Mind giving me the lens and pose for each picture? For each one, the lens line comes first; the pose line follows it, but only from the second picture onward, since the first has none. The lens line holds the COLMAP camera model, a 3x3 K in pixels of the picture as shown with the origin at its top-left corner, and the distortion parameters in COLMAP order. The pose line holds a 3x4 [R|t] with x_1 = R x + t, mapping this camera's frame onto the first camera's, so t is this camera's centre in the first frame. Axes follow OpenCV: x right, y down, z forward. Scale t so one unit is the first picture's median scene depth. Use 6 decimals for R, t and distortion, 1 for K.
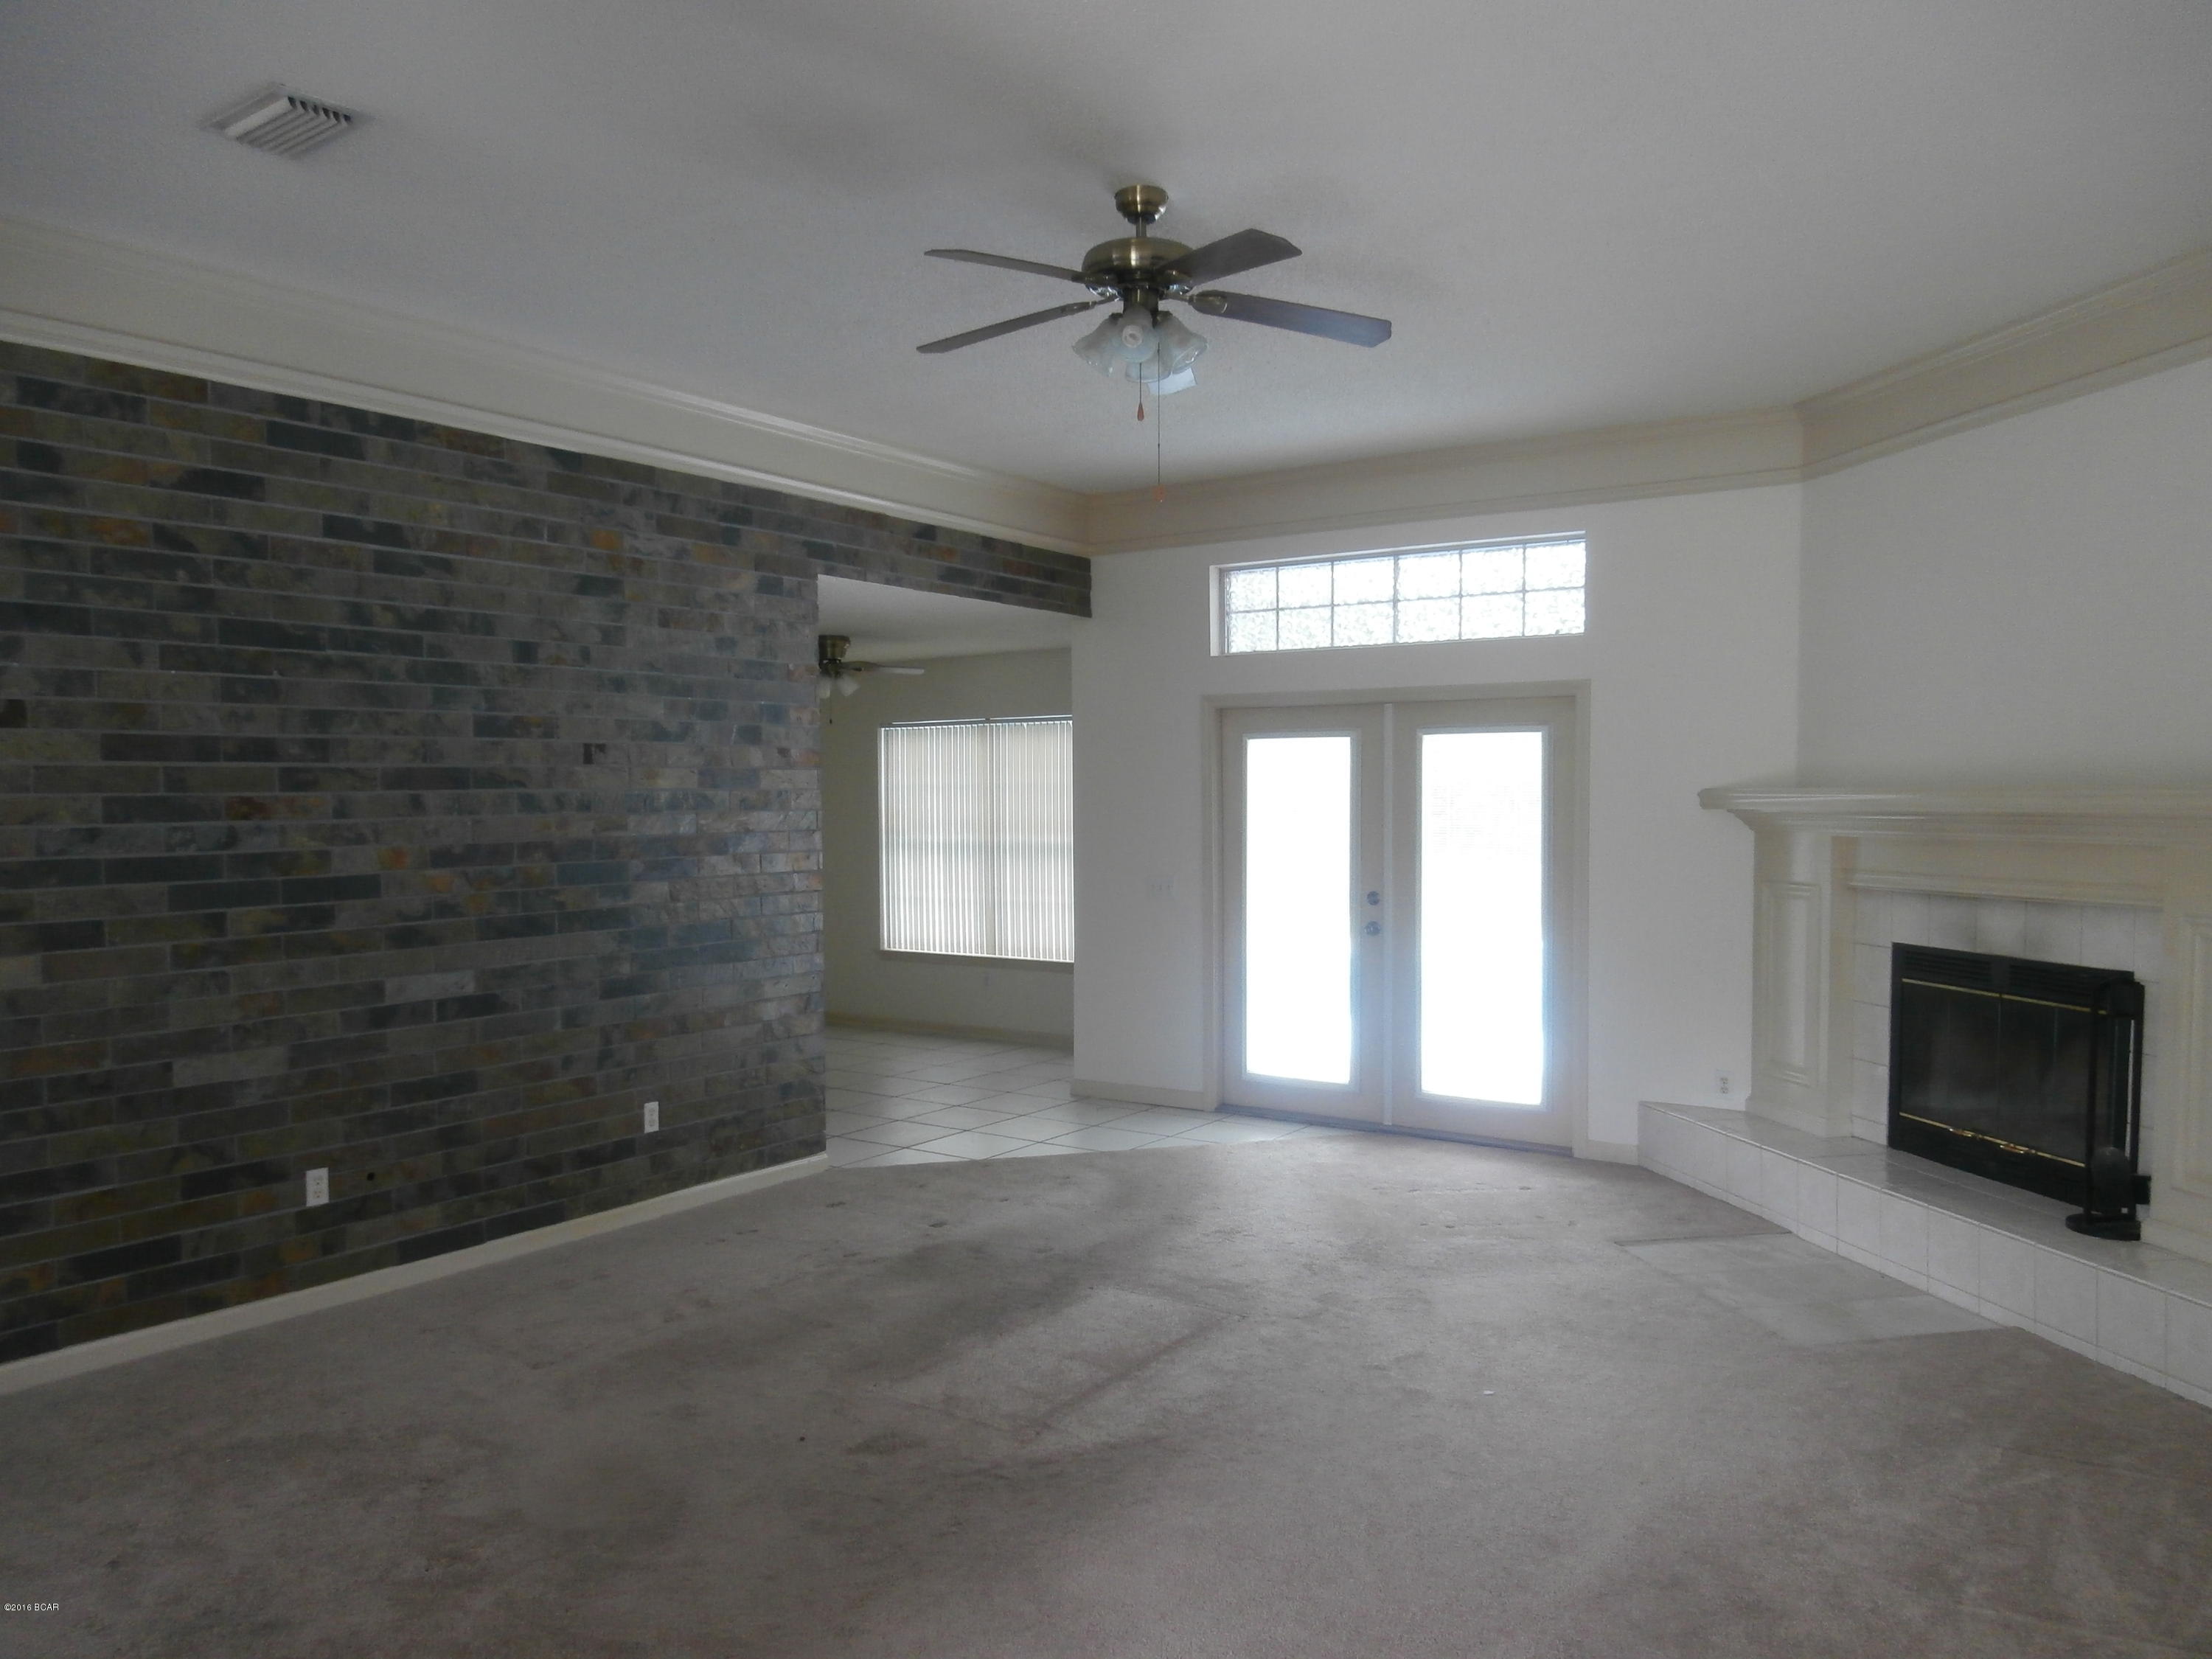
lens RADIAL K [[1588.4, 0, 1114.4], [0, 1588.4, 879.9], [0, 0, 1]] dist [-0.050658, 0.108136]
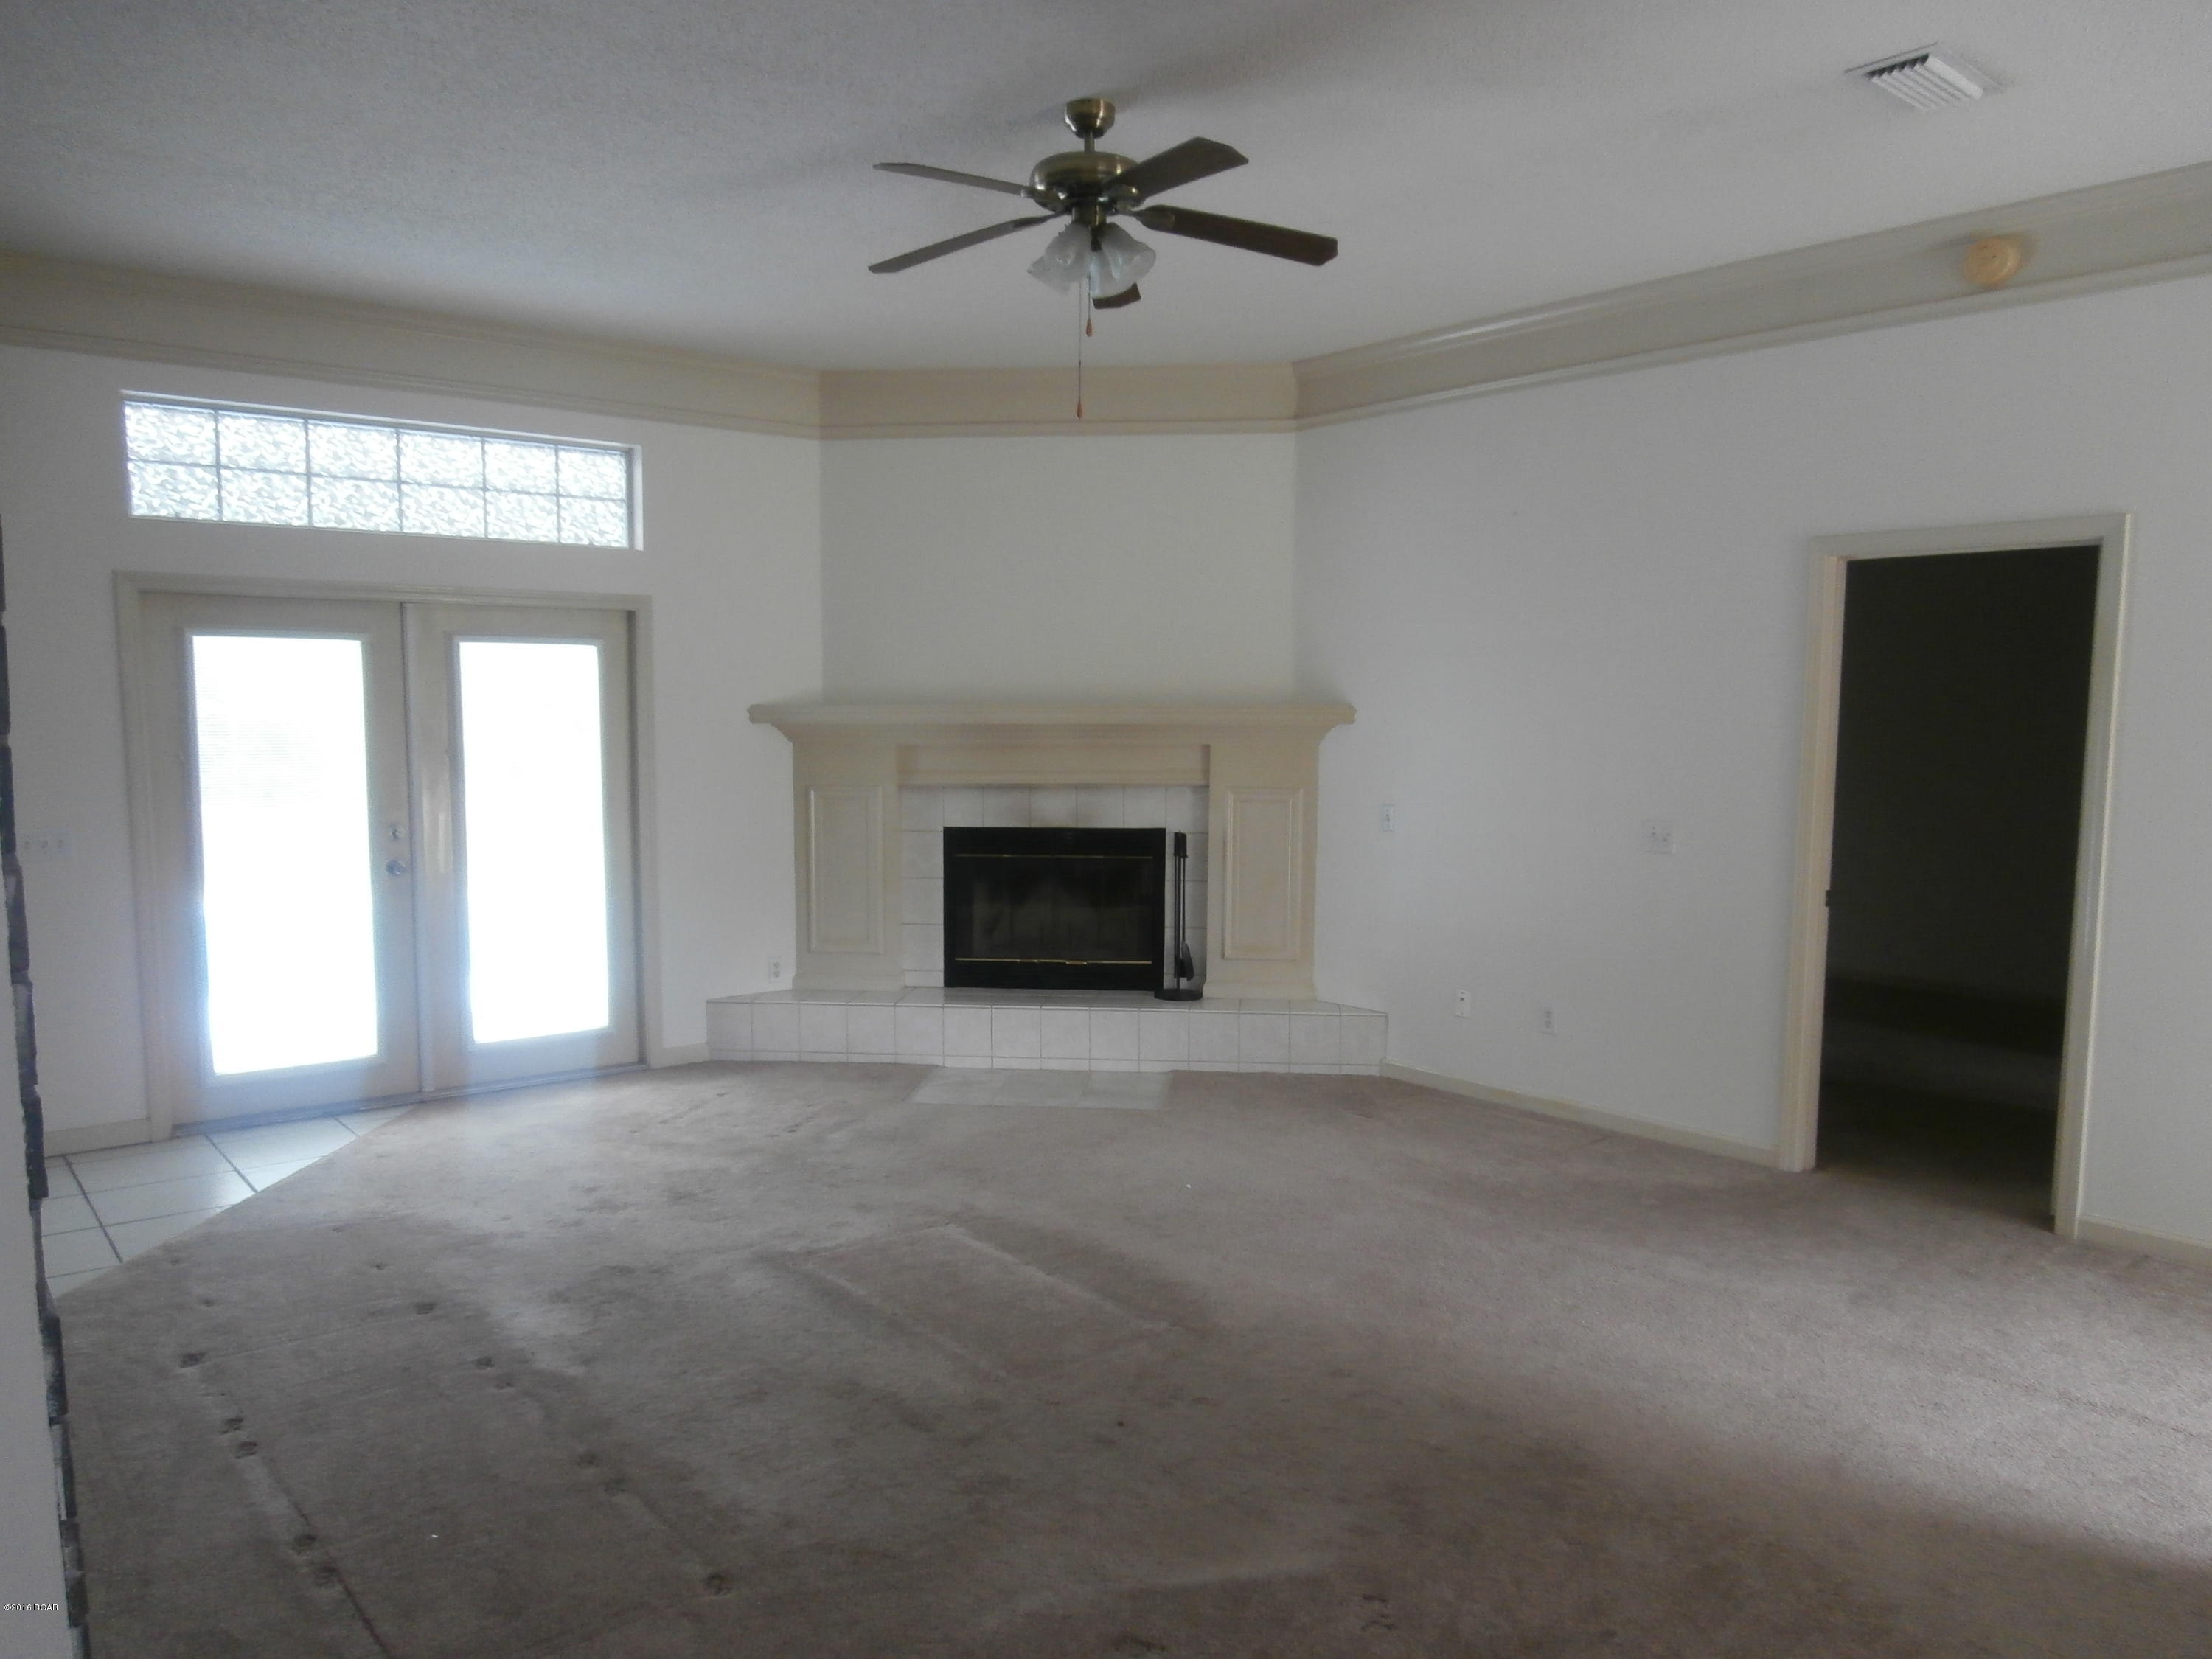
lens RADIAL K [[1588.4, 0, 1114.4], [0, 1588.4, 879.9], [0, 0, 1]] dist [-0.050658, 0.108136]
pose [[0.300010, -0.098455, 0.948842, -0.556738], [0.050438, 0.994906, 0.087287, -0.018314], [-0.952602, 0.021671, 0.303448, 0.393117]]
